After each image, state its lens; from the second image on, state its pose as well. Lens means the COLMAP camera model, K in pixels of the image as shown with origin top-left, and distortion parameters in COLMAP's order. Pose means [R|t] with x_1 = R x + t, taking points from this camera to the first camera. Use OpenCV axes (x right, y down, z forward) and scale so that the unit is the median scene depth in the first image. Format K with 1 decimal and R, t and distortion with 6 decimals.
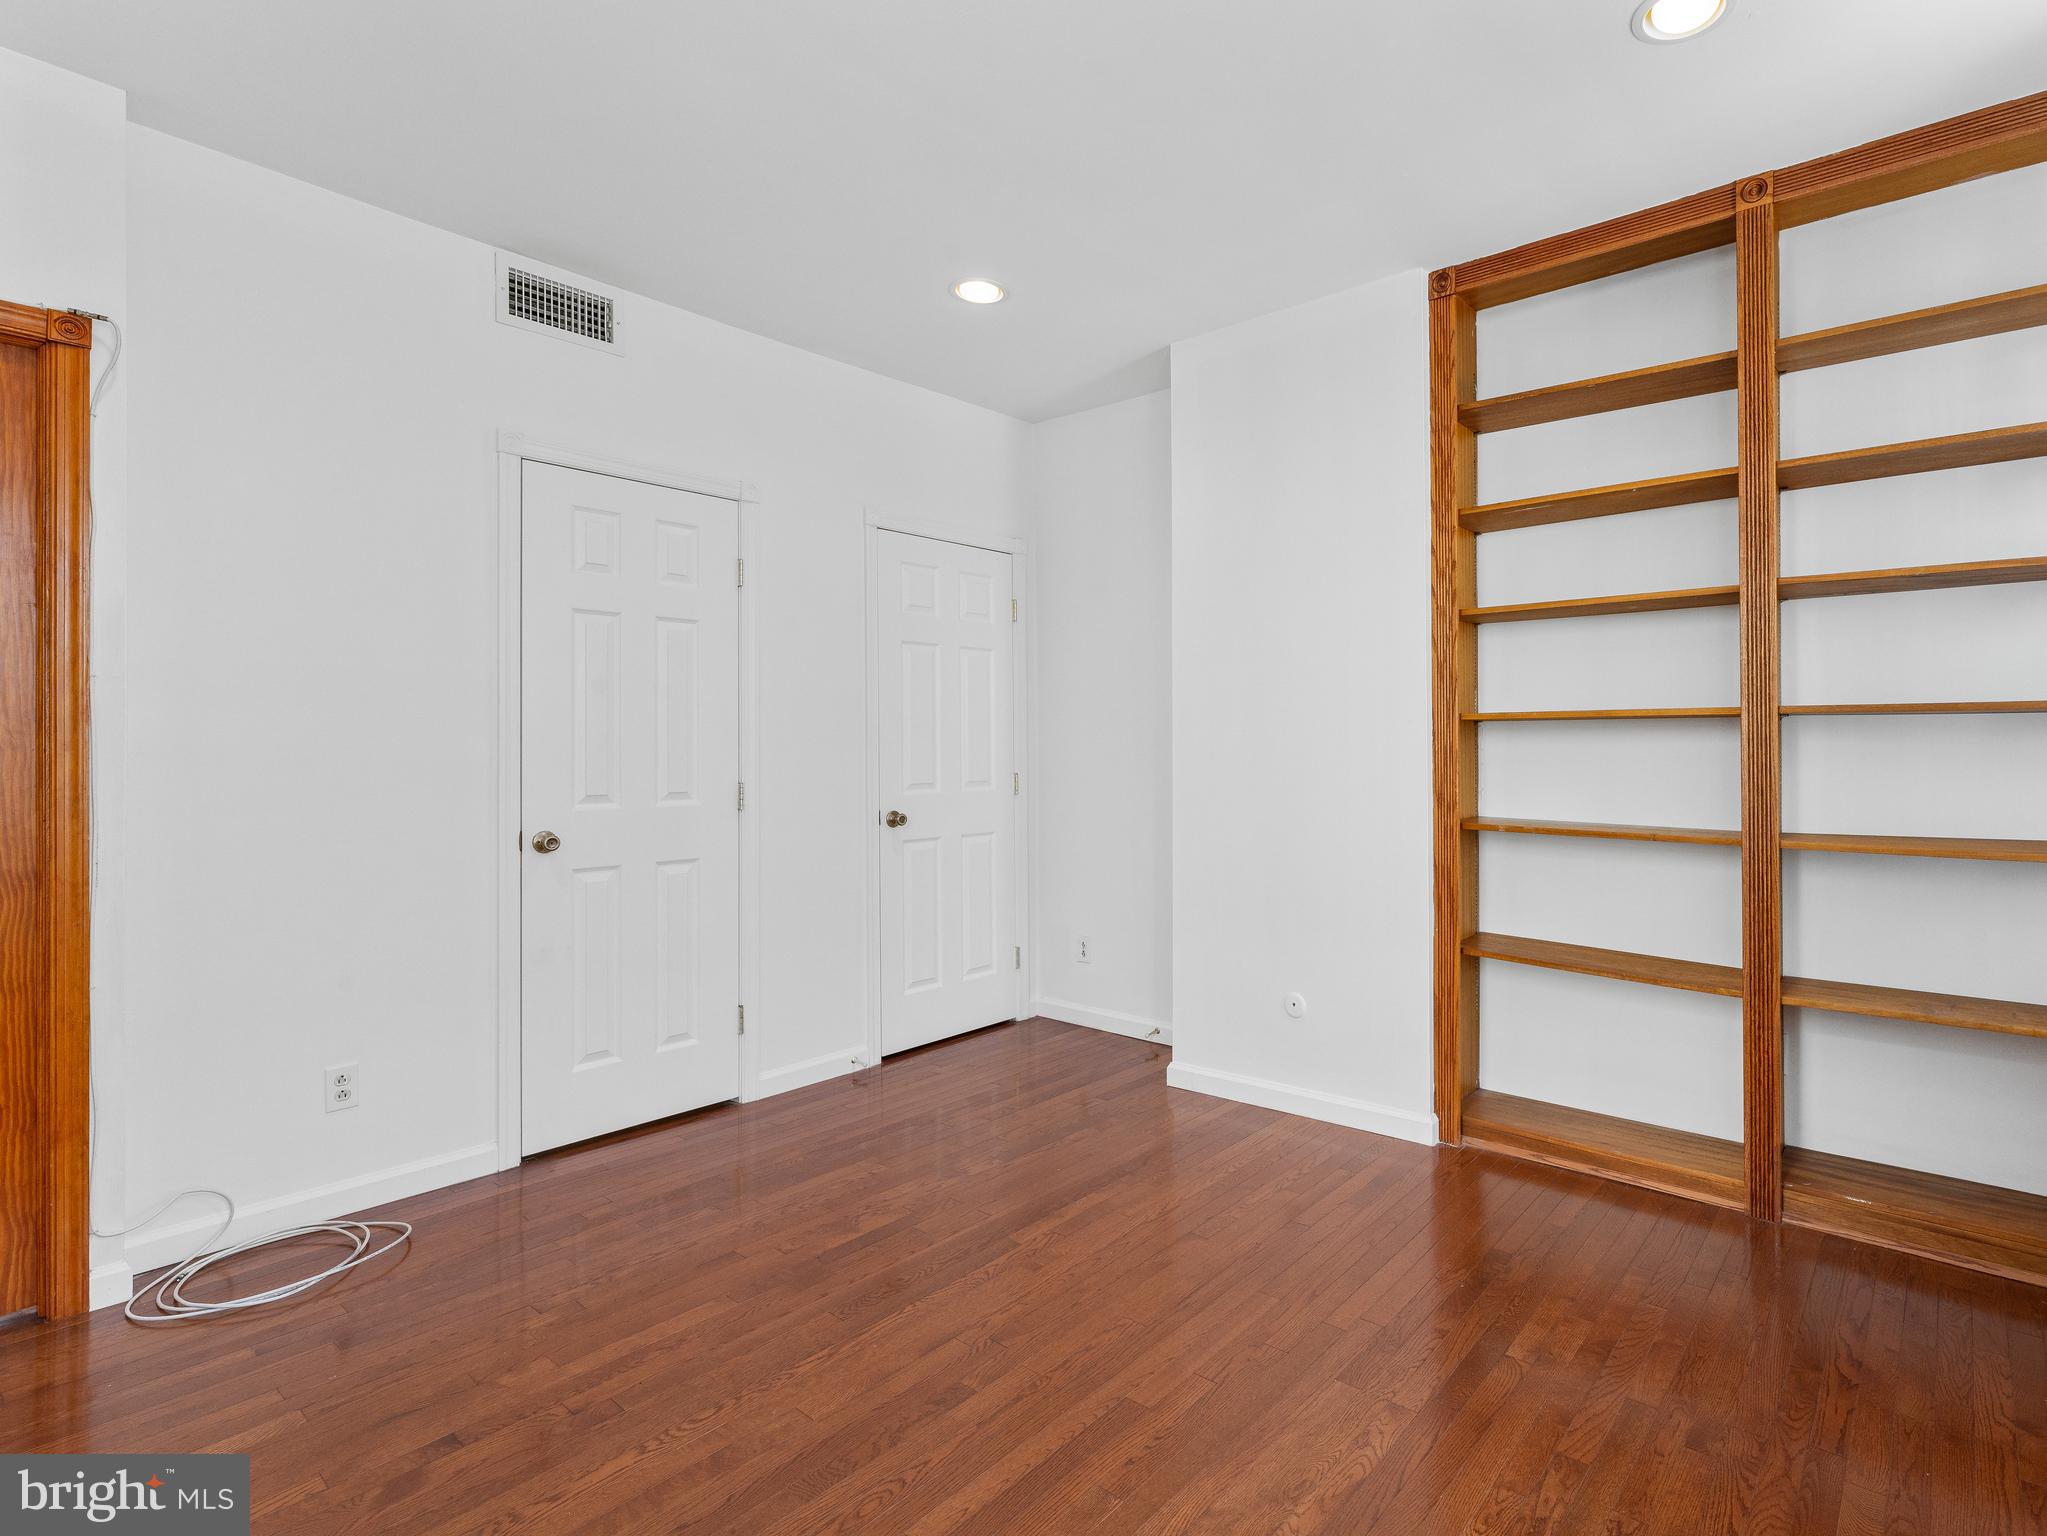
lens RADIAL K [[1019.0, 0, 1023.5], [0, 1019.0, 768.0], [0, 0, 1]] dist [-0.002056, -0.000106]
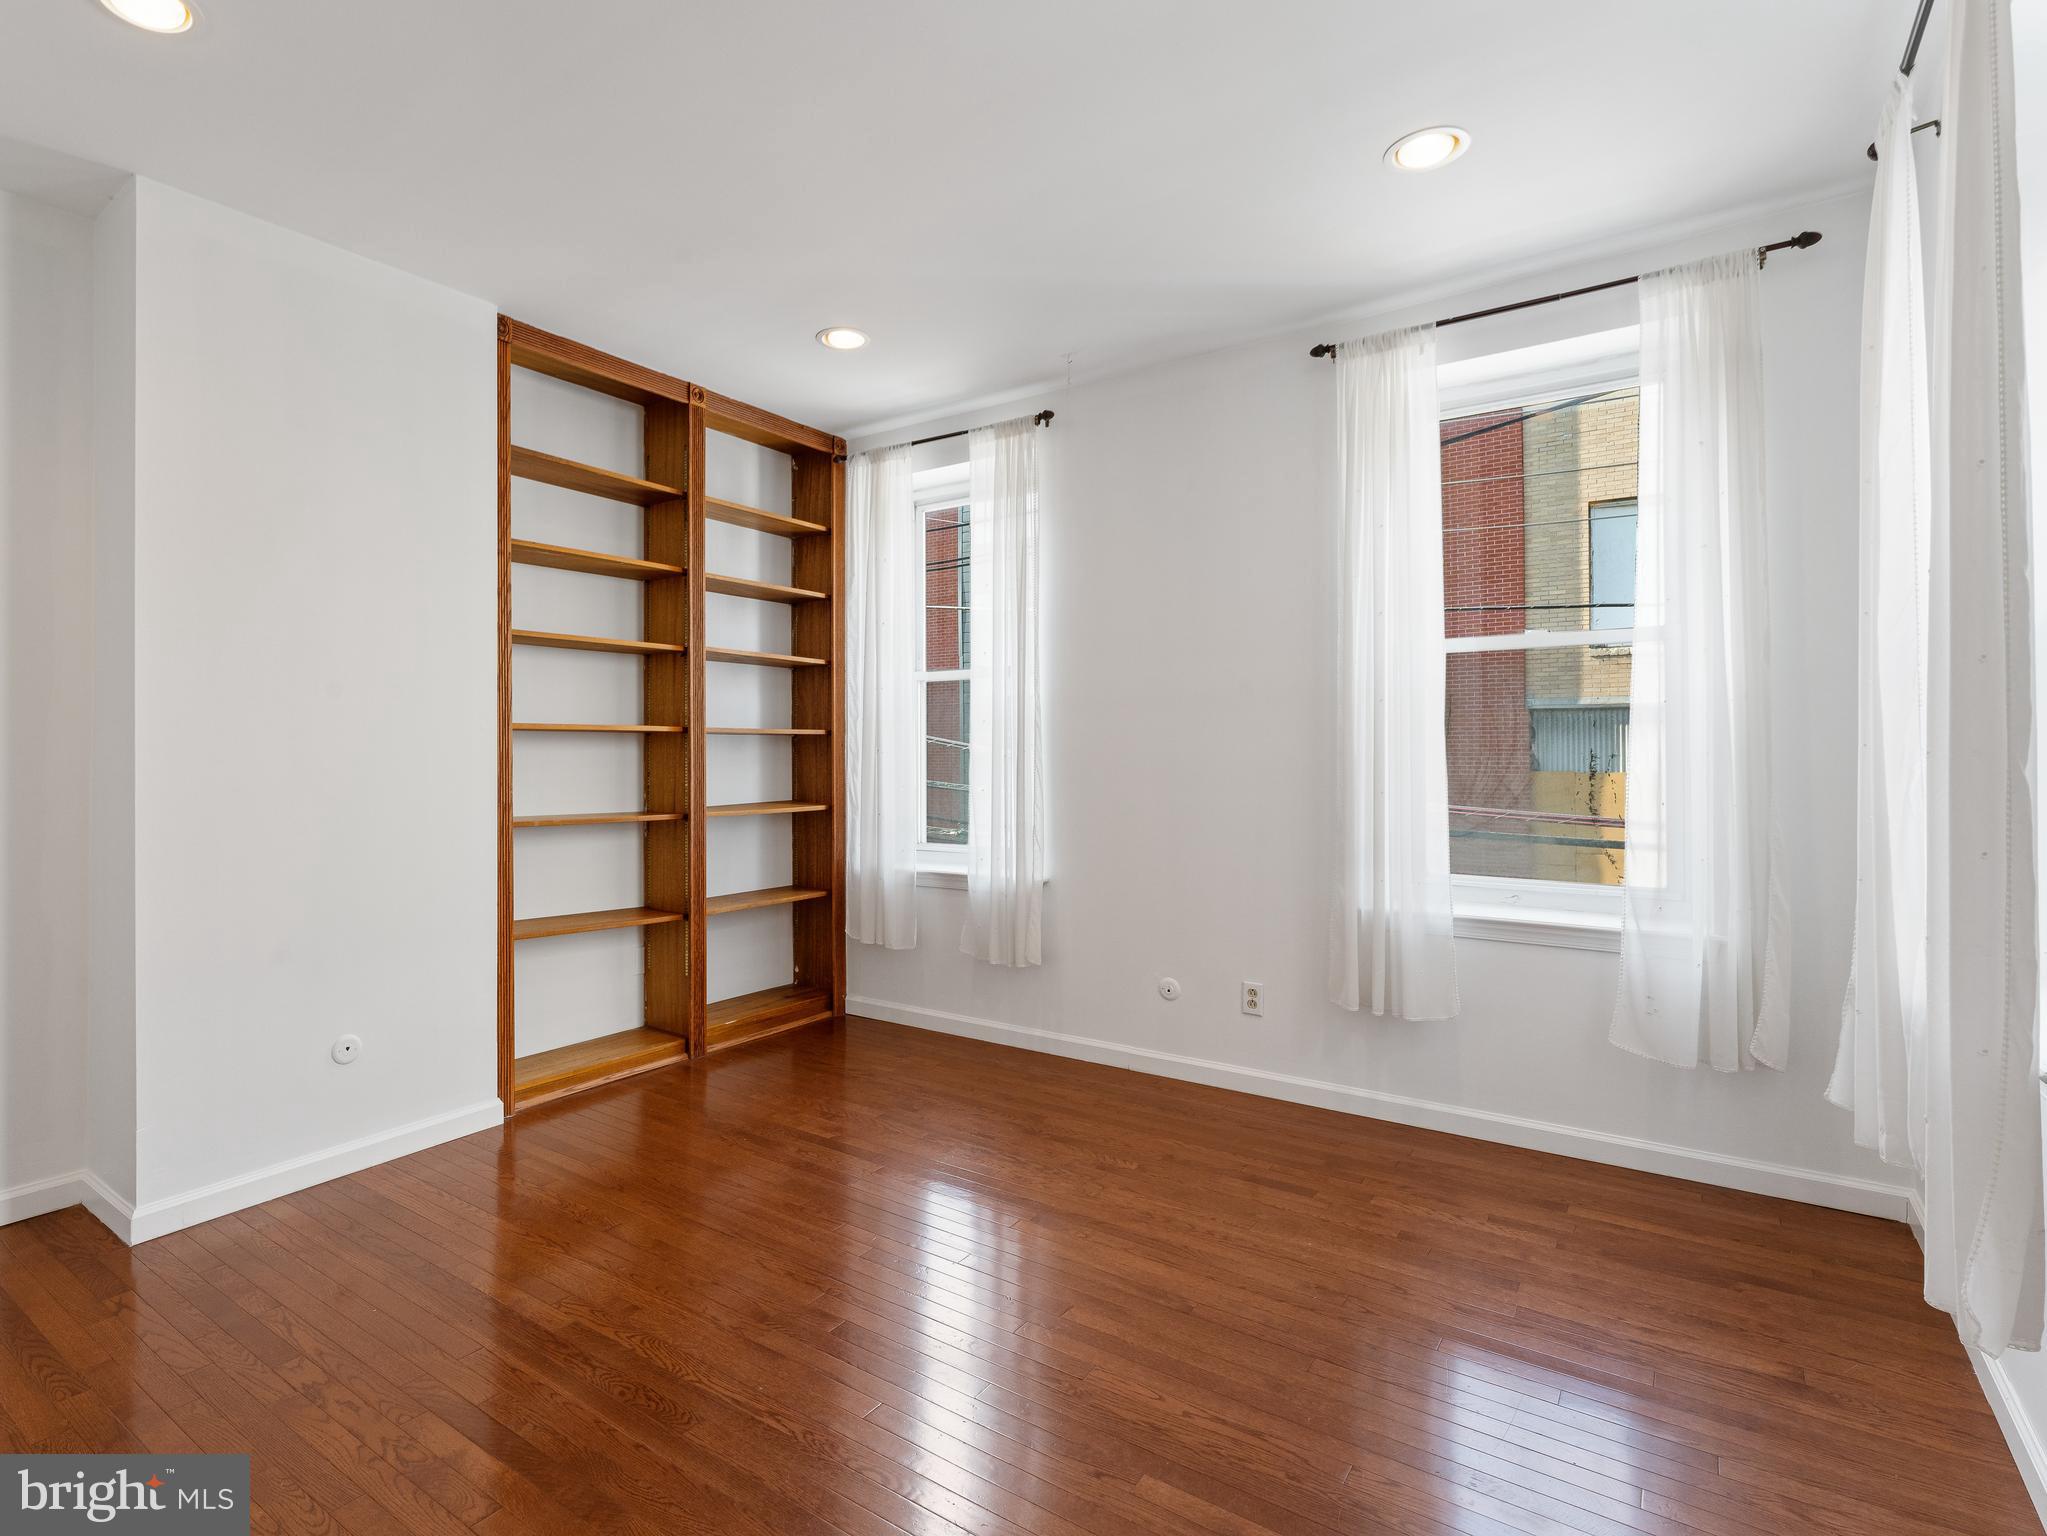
lens RADIAL K [[1005.3, 0, 1023.5], [0, 1005.3, 768.0], [0, 0, 1]] dist [-0.001428, -0.000400]
pose [[-0.123796, -0.009958, 0.992258, -0.962100], [0.010226, 0.999884, 0.011310, -0.014667], [-0.992255, 0.011547, -0.123680, 0.765841]]
